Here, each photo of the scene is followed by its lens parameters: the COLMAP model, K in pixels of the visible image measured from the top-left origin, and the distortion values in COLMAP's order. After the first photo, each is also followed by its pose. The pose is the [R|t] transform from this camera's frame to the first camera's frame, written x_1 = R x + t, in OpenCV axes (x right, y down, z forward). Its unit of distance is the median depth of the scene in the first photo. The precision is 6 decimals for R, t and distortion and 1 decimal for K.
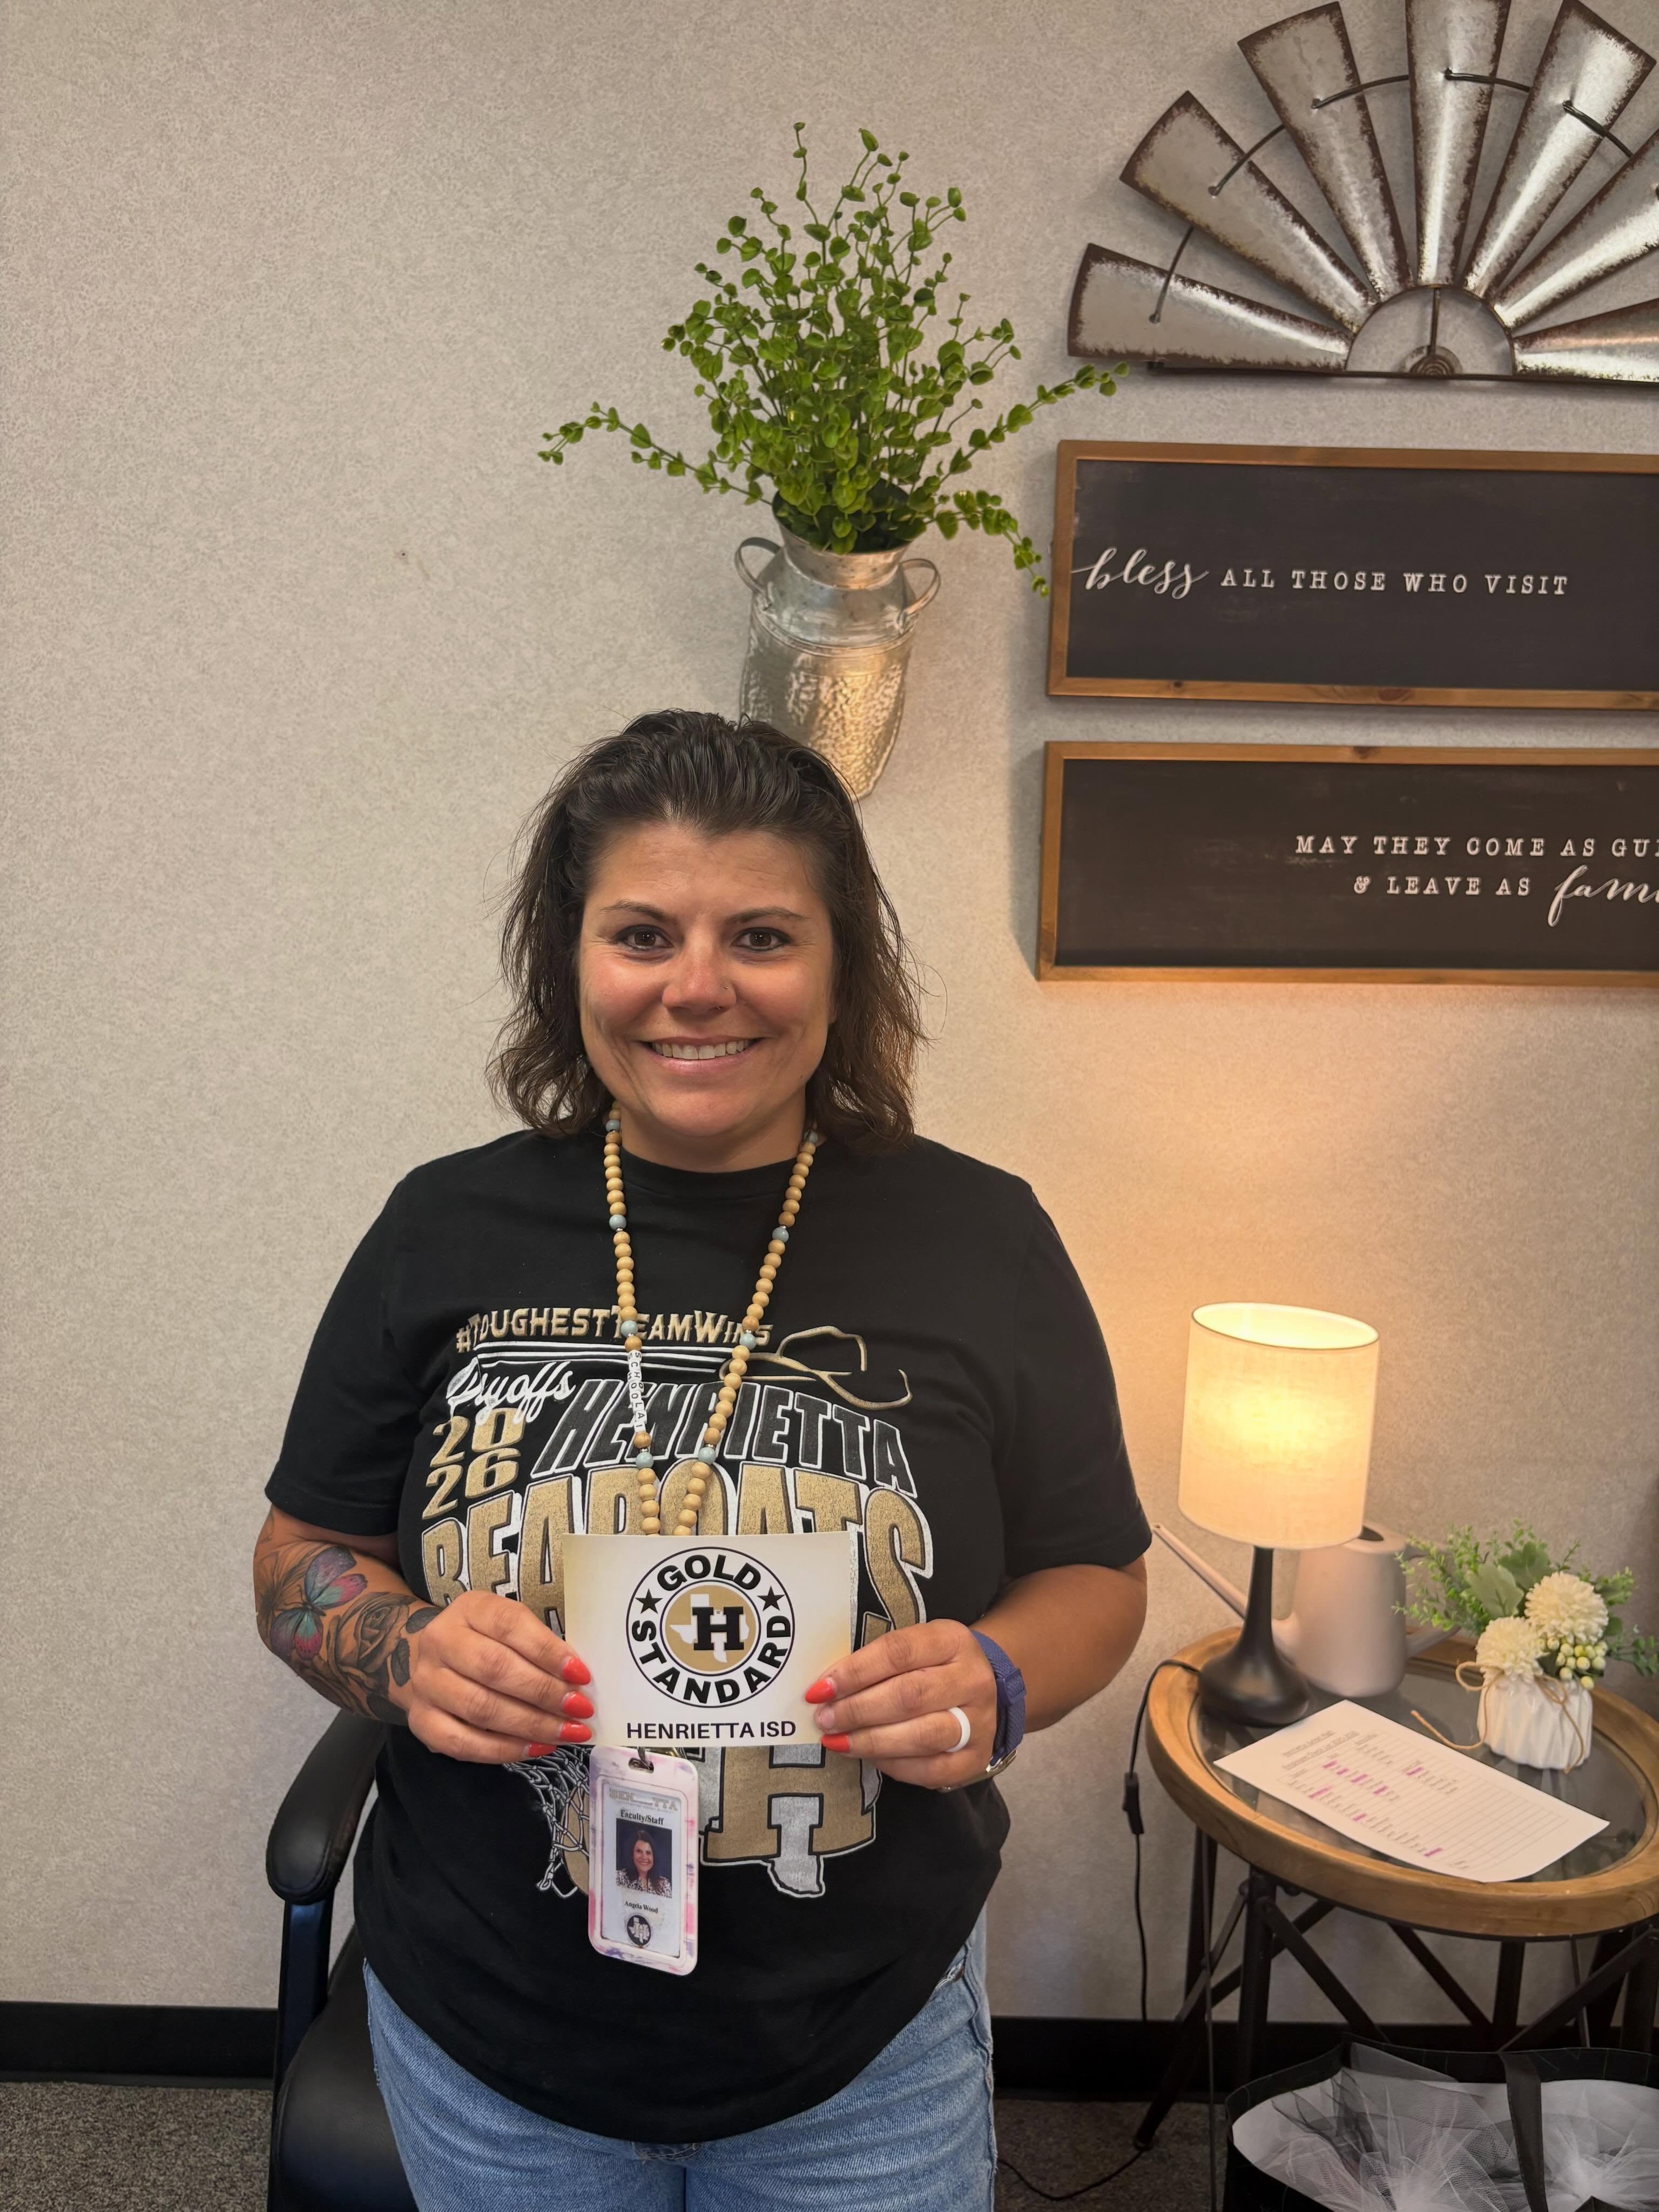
lens RADIAL K [[1659.9, 0, 813.0], [0, 1659.9, 1117.6], [0, 0, 1]] dist [0.028808, -0.027164]
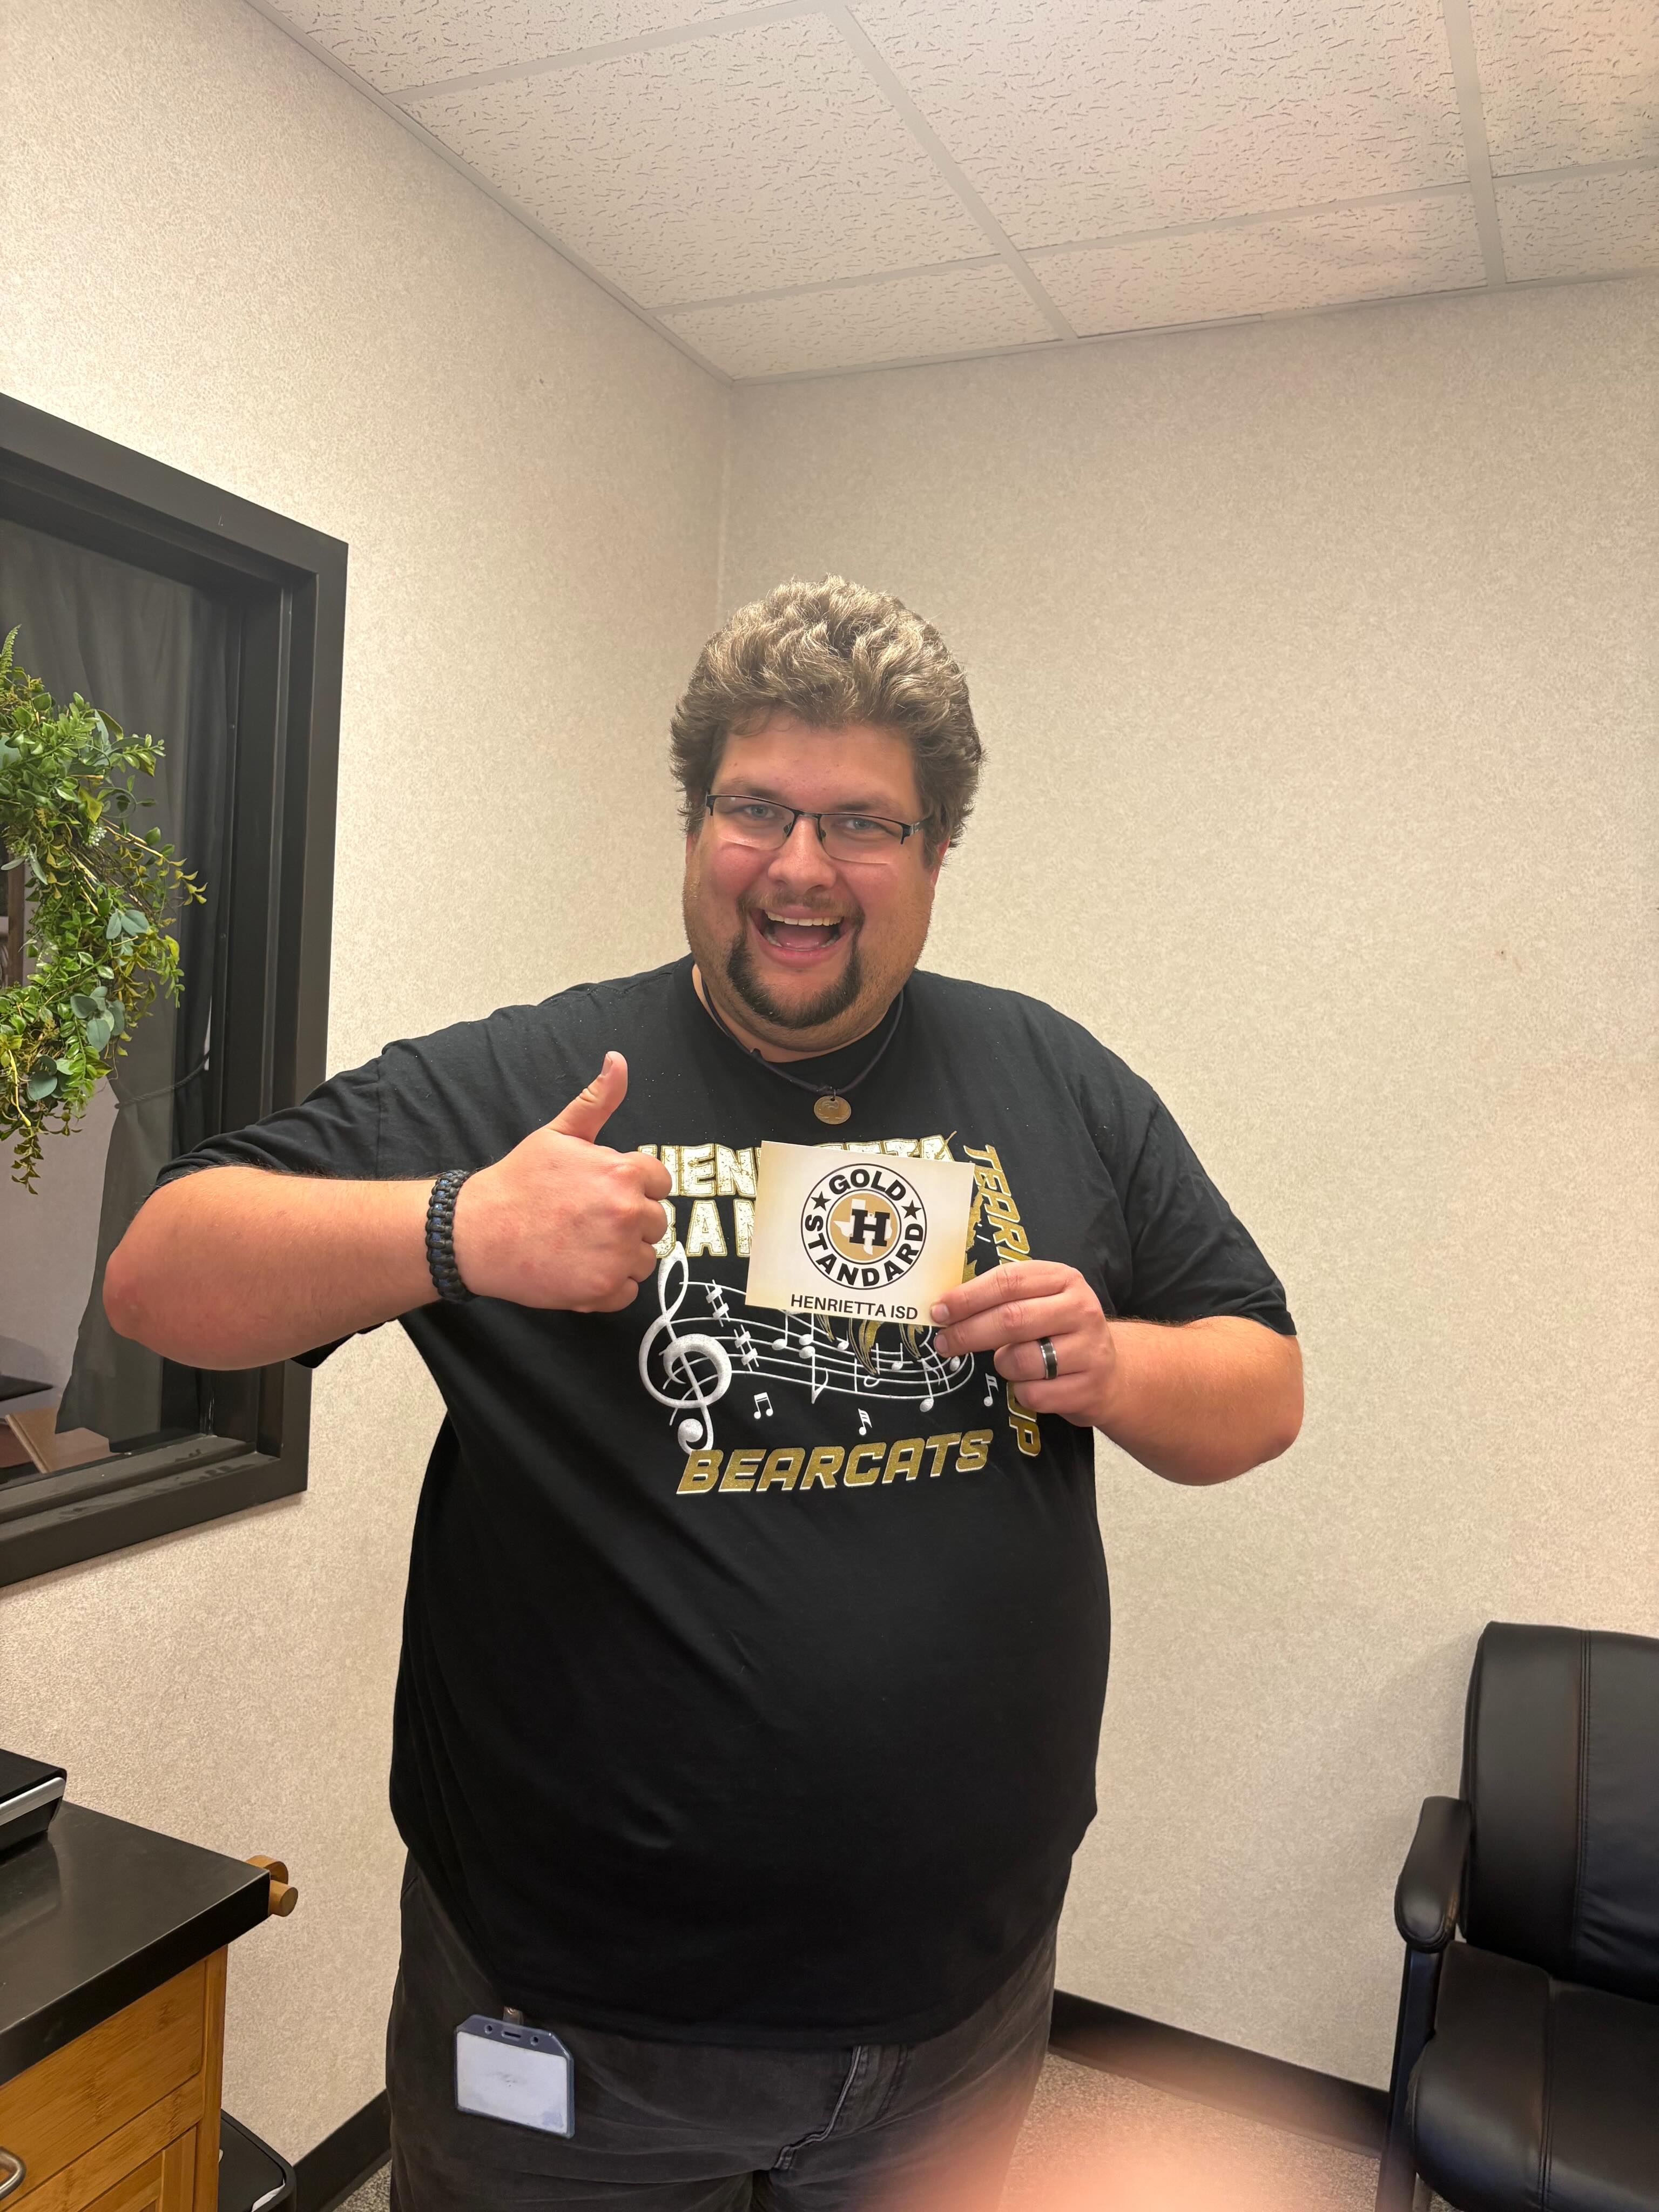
lens RADIAL K [[1659.9, 0, 816.4], [0, 1659.9, 1119.0], [0, 0, 1]] dist [0.028808, -0.027164]
pose [[0.901524, 0.049096, -0.429936, -0.159216], [-0.099470, 0.990450, -0.095473, -0.020125], [0.421143, 0.128837, 0.897797, -0.427510]]
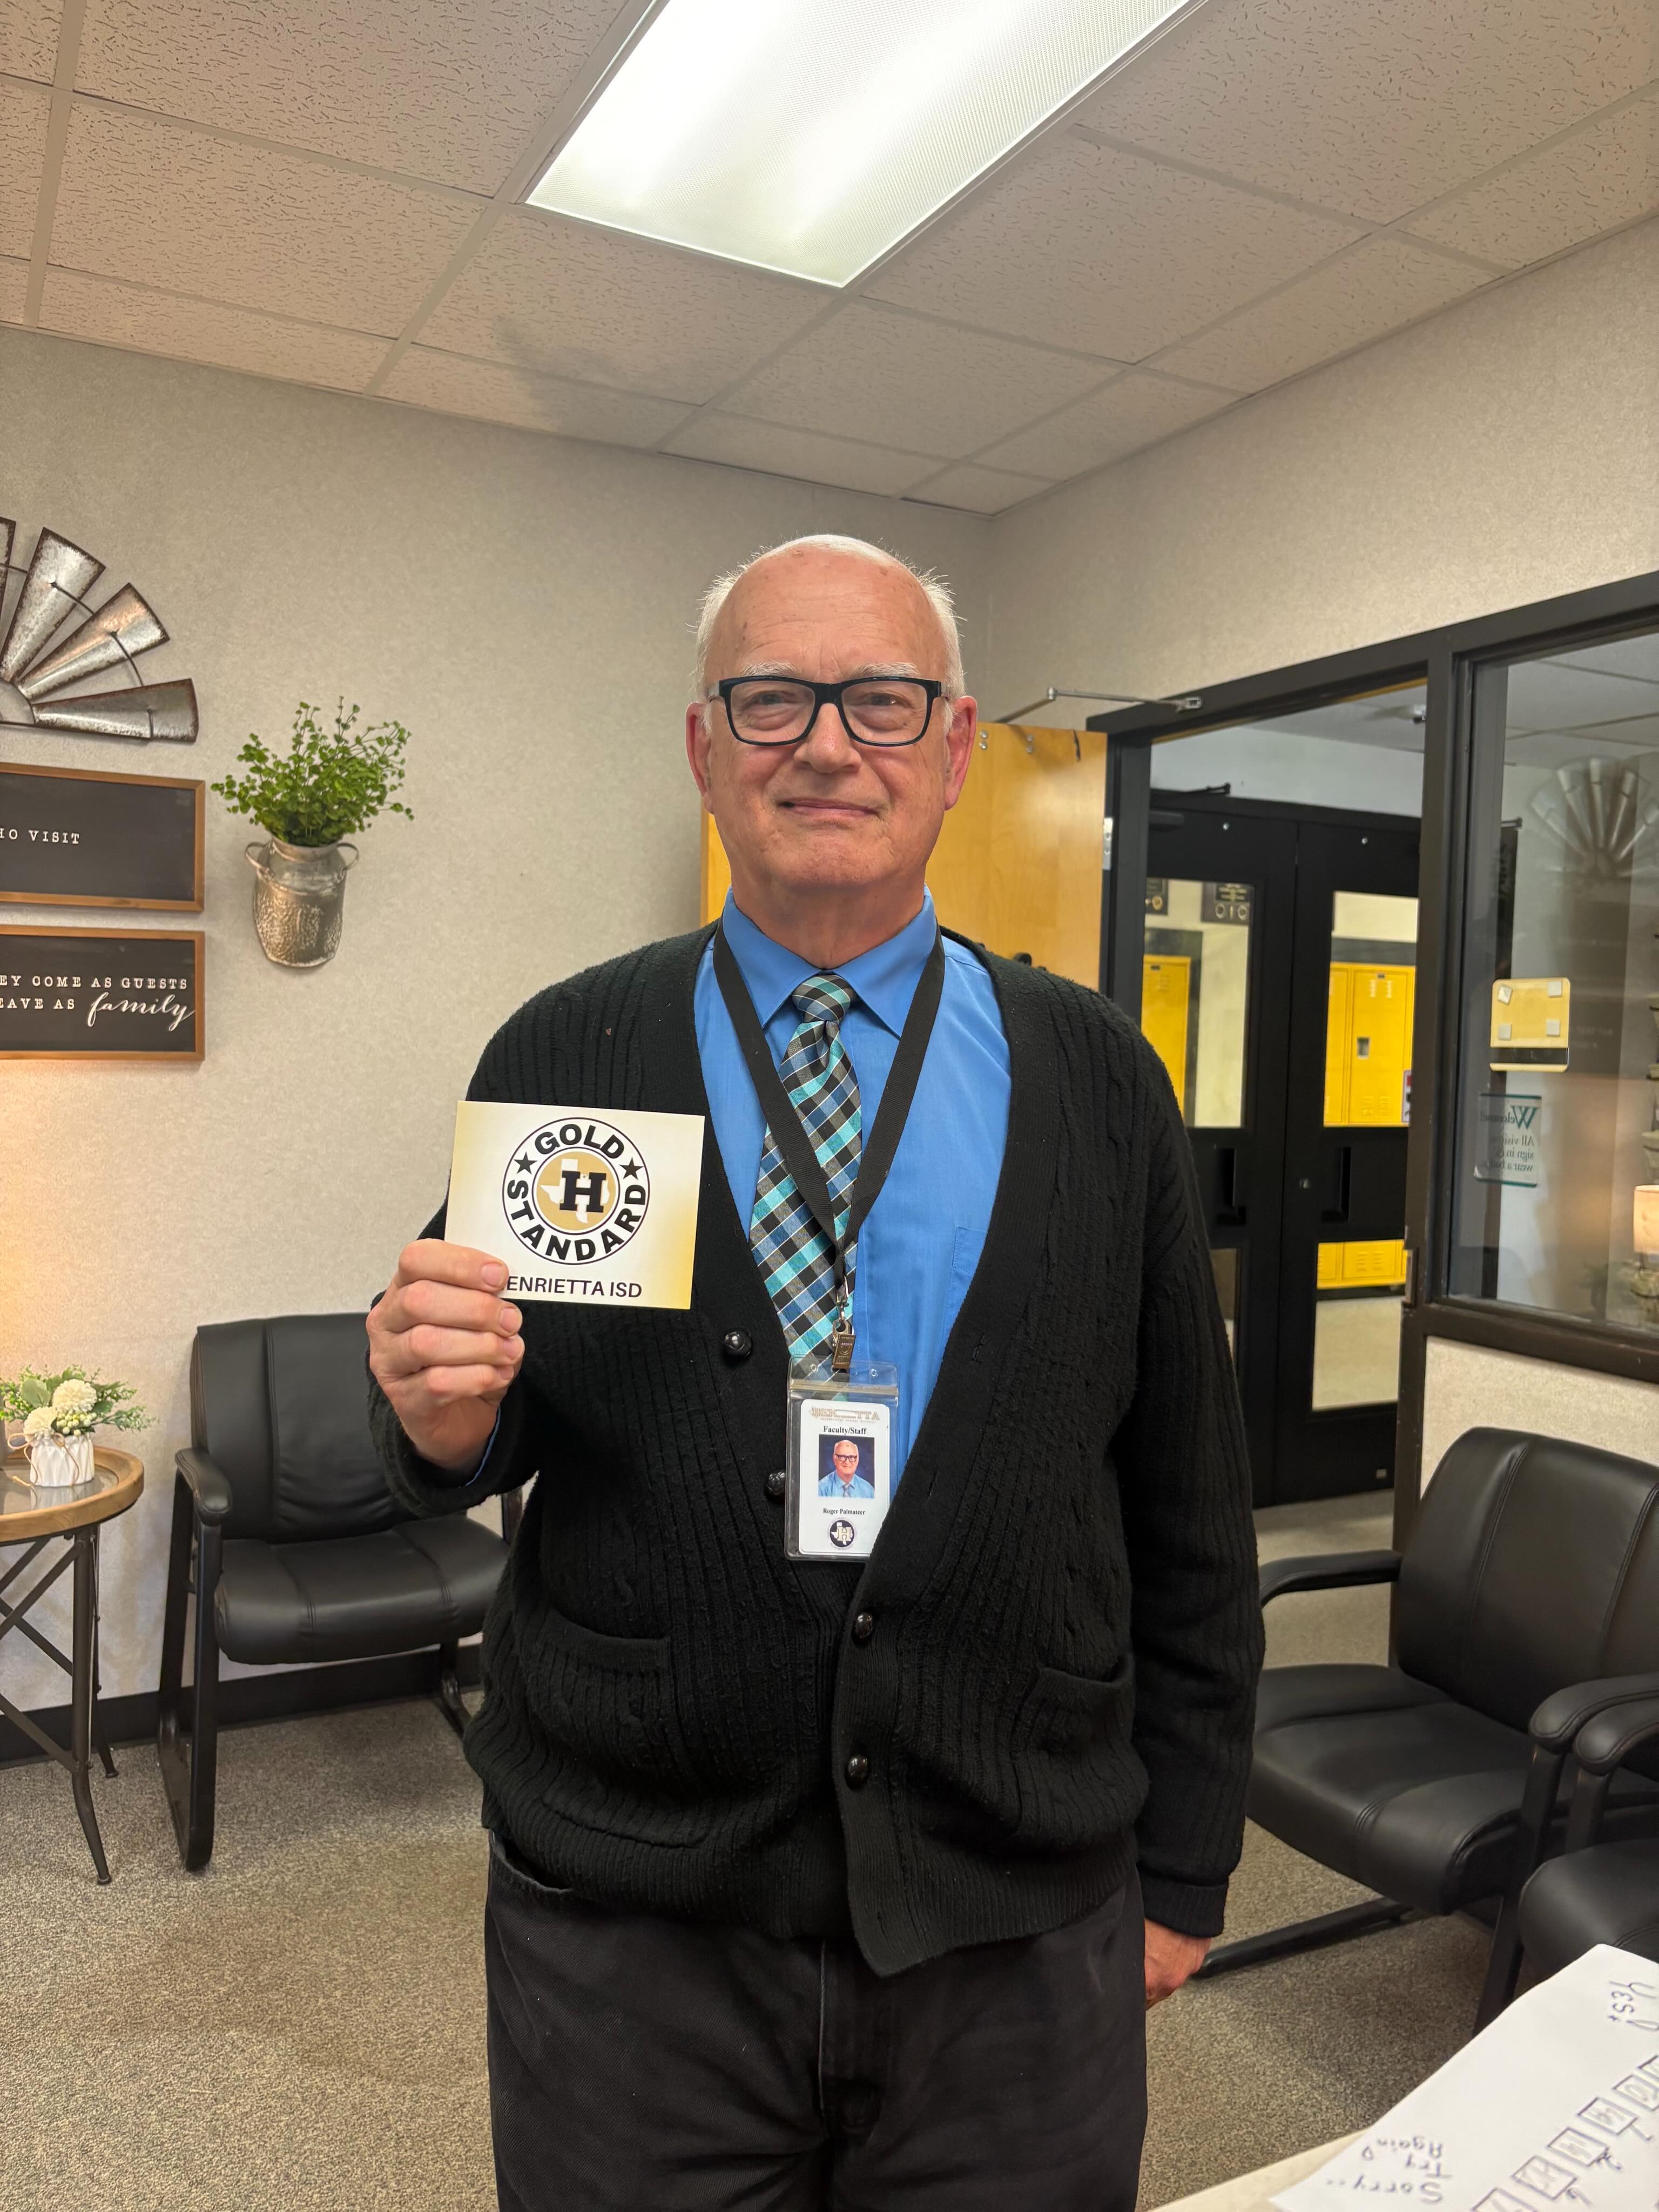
lens RADIAL K [[1659.9, 0, 824.5], [0, 1659.9, 1128.2], [0, 0, 1]] dist [0.028808, -0.027164]
pose [[0.891442, -0.028863, 0.452215, 0.342705], [0.065883, 0.995621, -0.066326, 0.164639], [-0.448320, 0.088919, 0.889440, -0.931399]]
